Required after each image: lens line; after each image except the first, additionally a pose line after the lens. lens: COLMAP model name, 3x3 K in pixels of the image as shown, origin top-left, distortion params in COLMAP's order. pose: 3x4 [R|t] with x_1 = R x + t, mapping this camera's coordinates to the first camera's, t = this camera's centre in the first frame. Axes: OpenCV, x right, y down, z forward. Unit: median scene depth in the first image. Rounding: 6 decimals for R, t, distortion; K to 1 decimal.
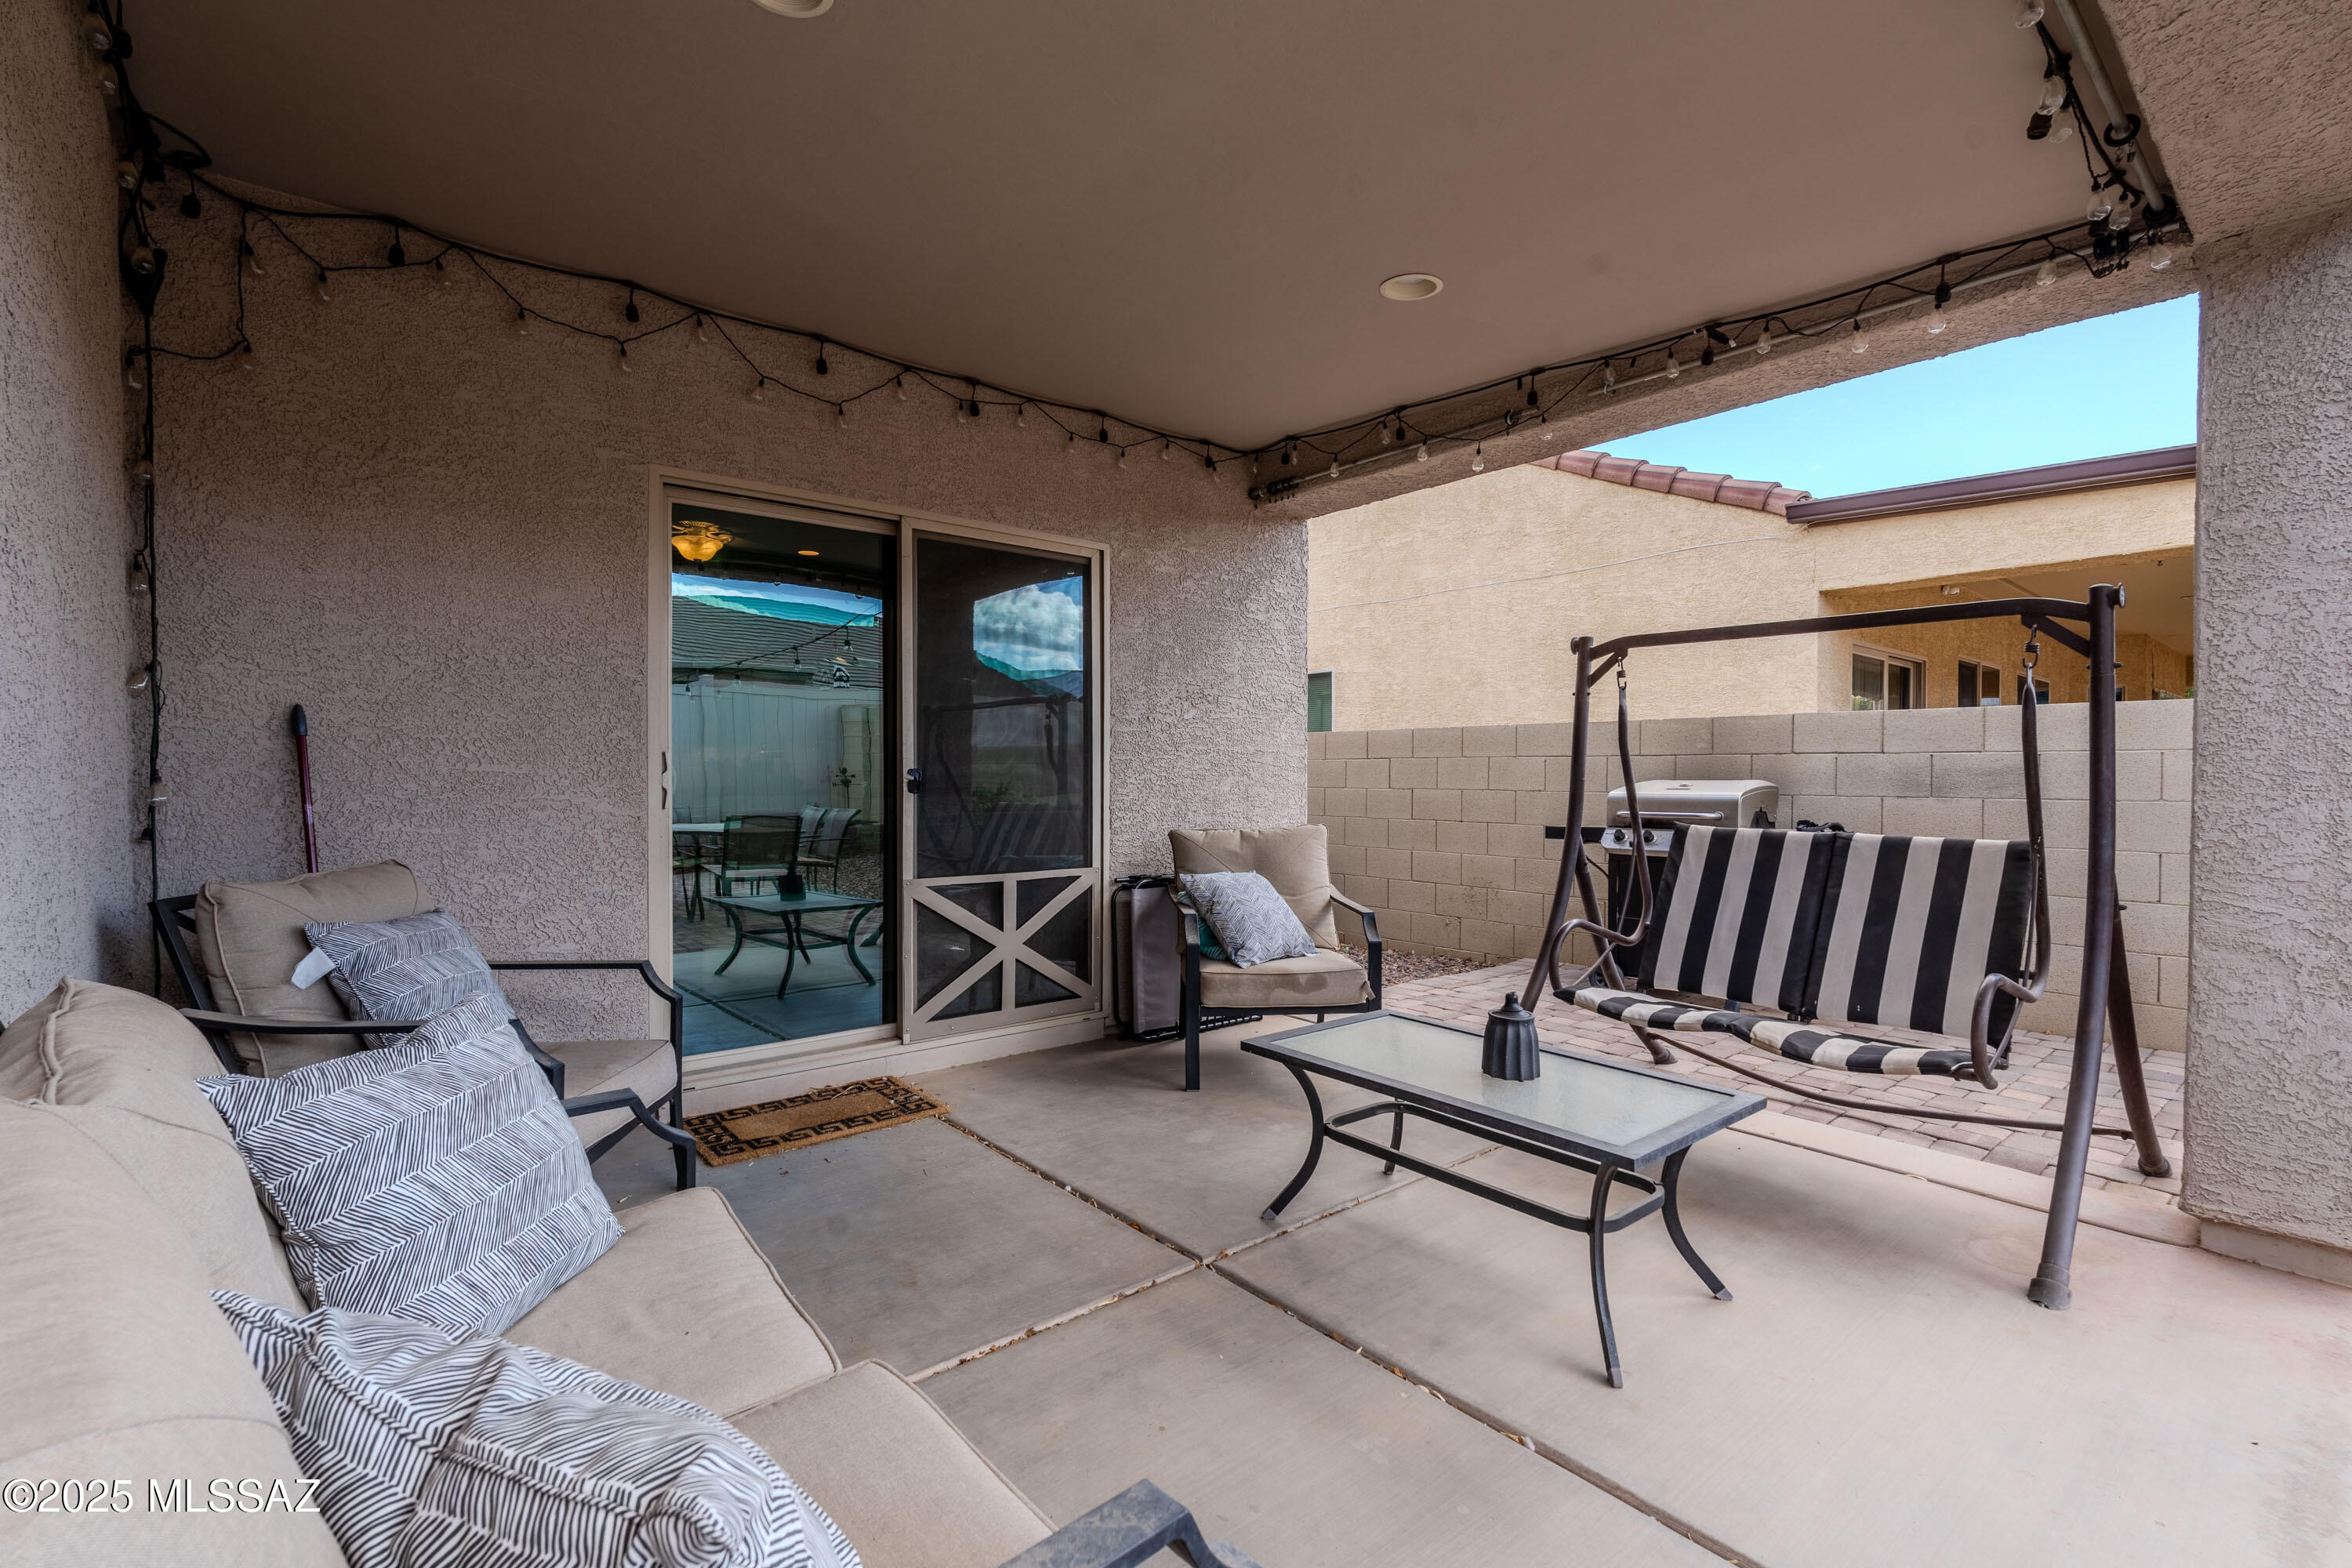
lens RADIAL K [[1026.7, 0, 1178.5], [0, 1026.7, 784.4], [0, 0, 1]] dist [0.000954, -0.000003]
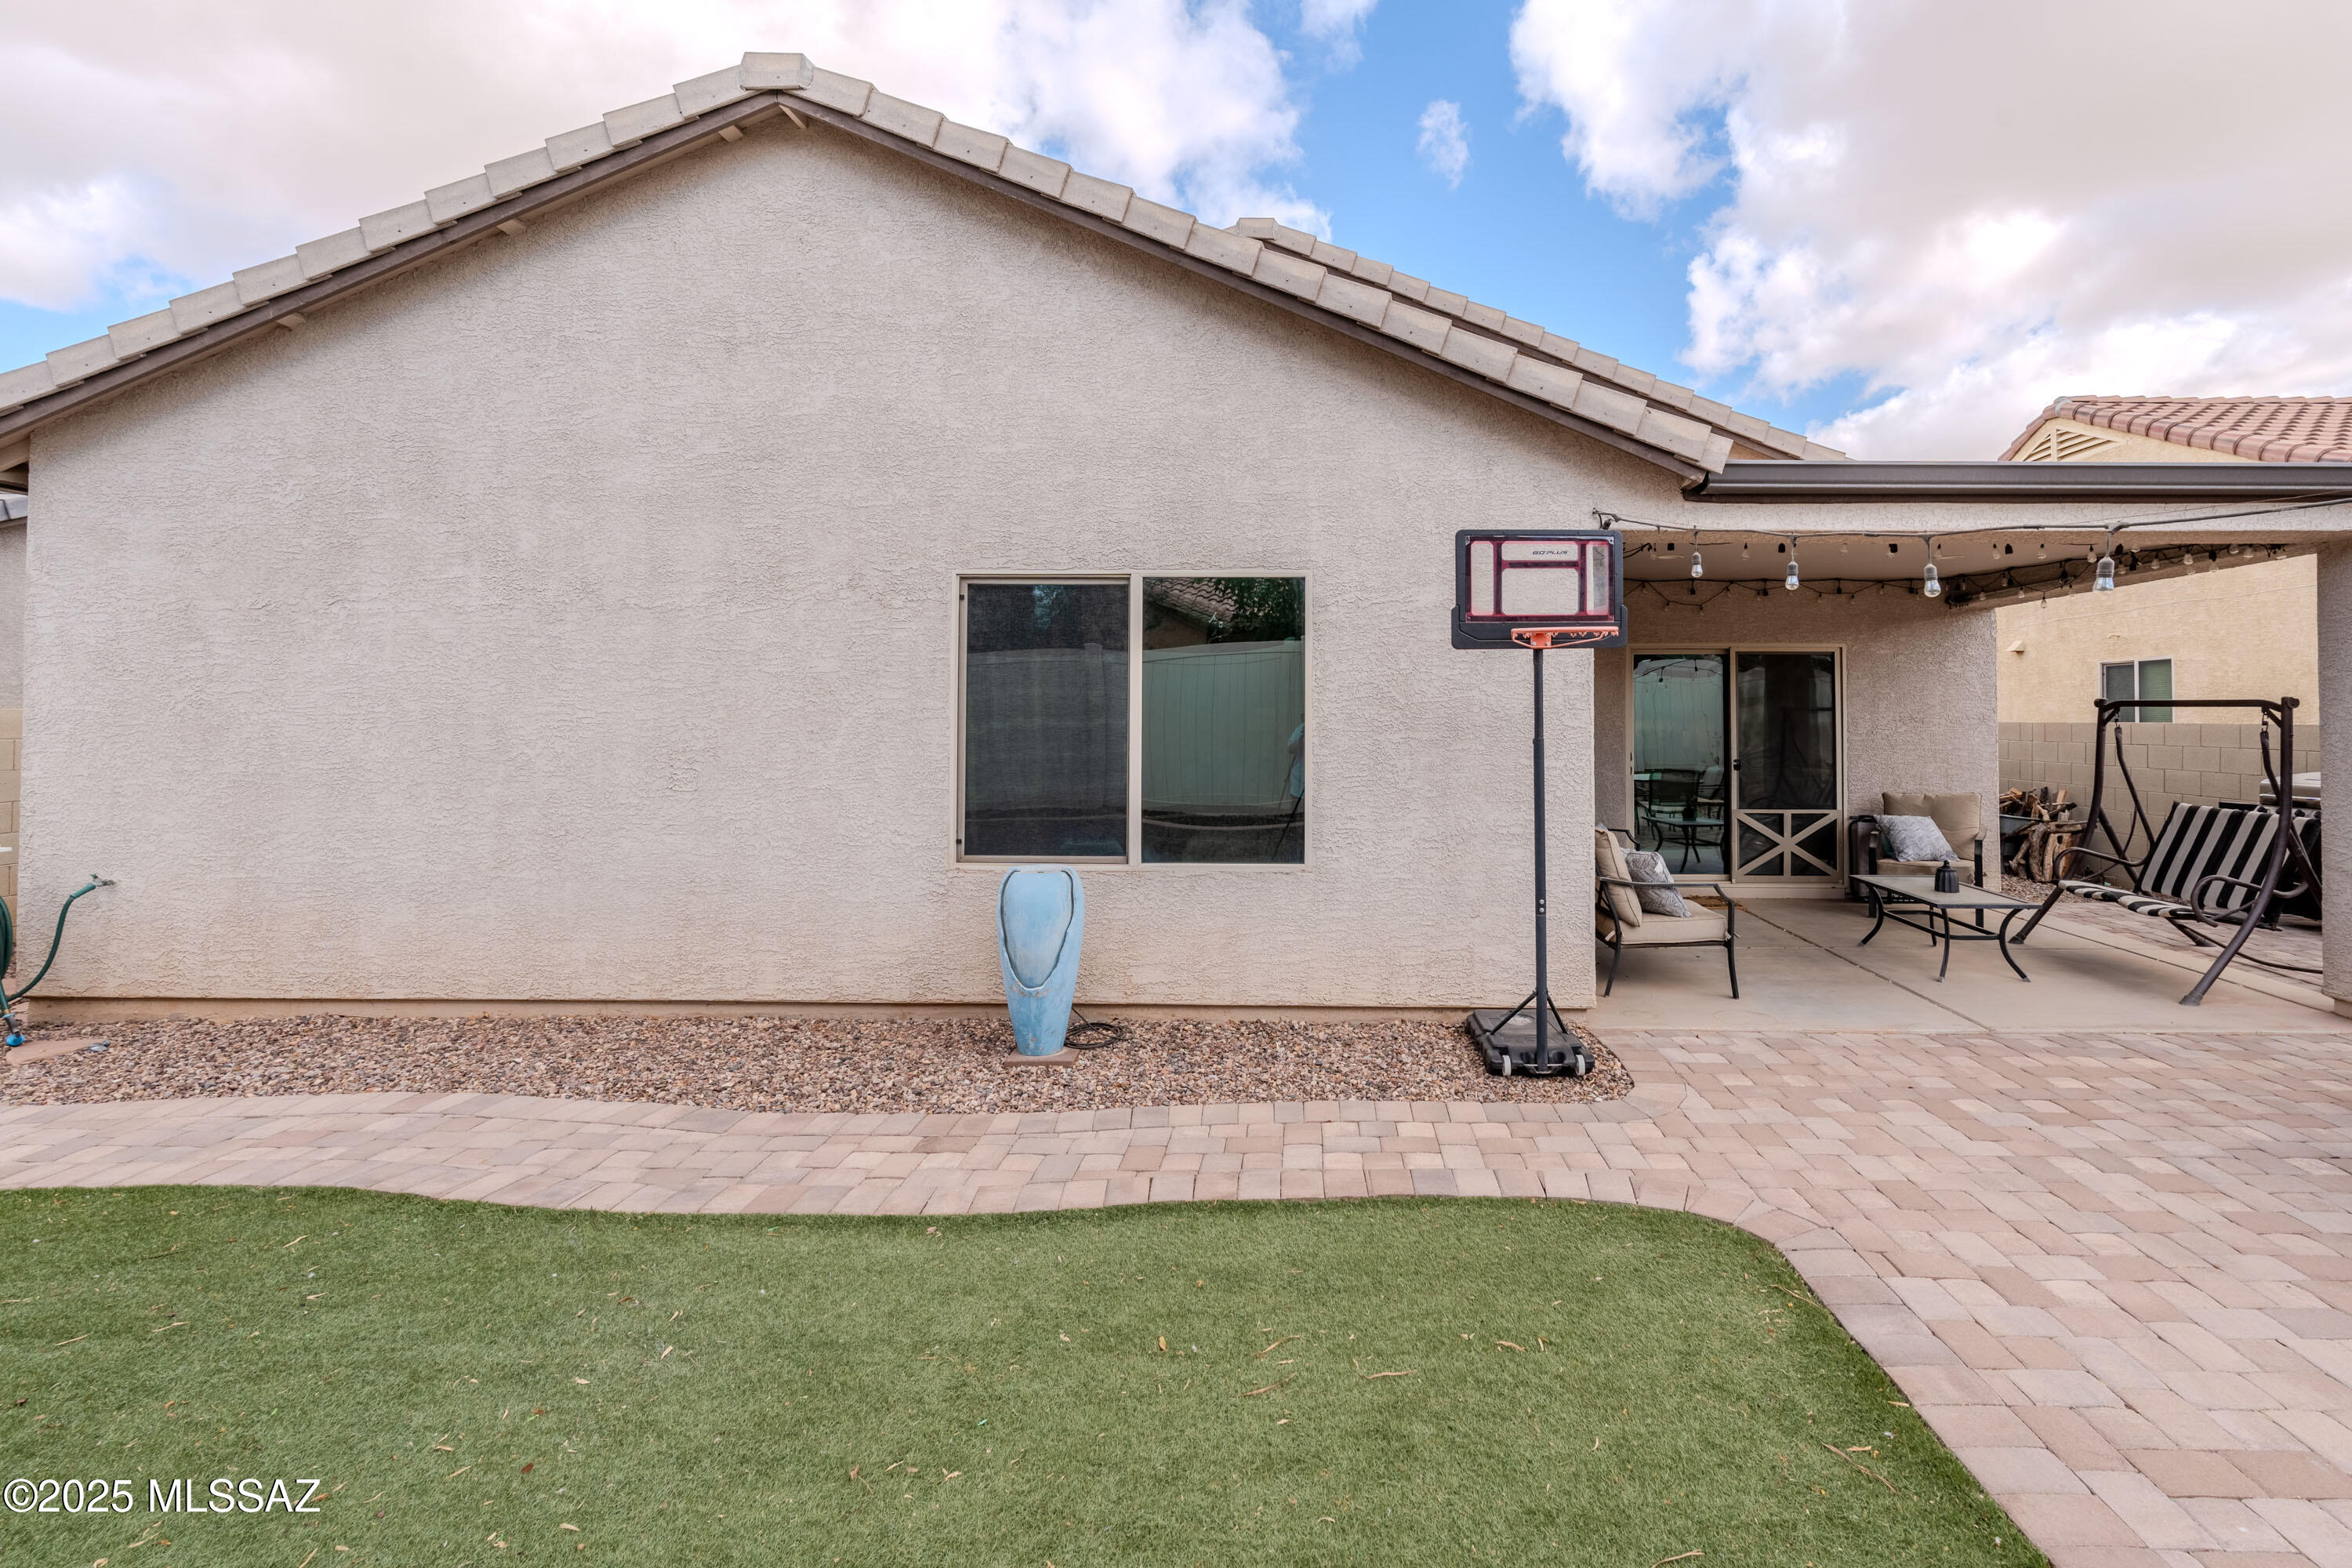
lens RADIAL K [[1026.7, 0, 1294.9], [0, 1026.7, 710.7], [0, 0, 1]] dist [0.000954, -0.000003]
pose [[0.730107, -0.009125, -0.683271, 0.515325], [-0.002696, 0.999865, -0.016234, -0.075041], [0.683327, 0.013695, 0.729984, -1.166604]]
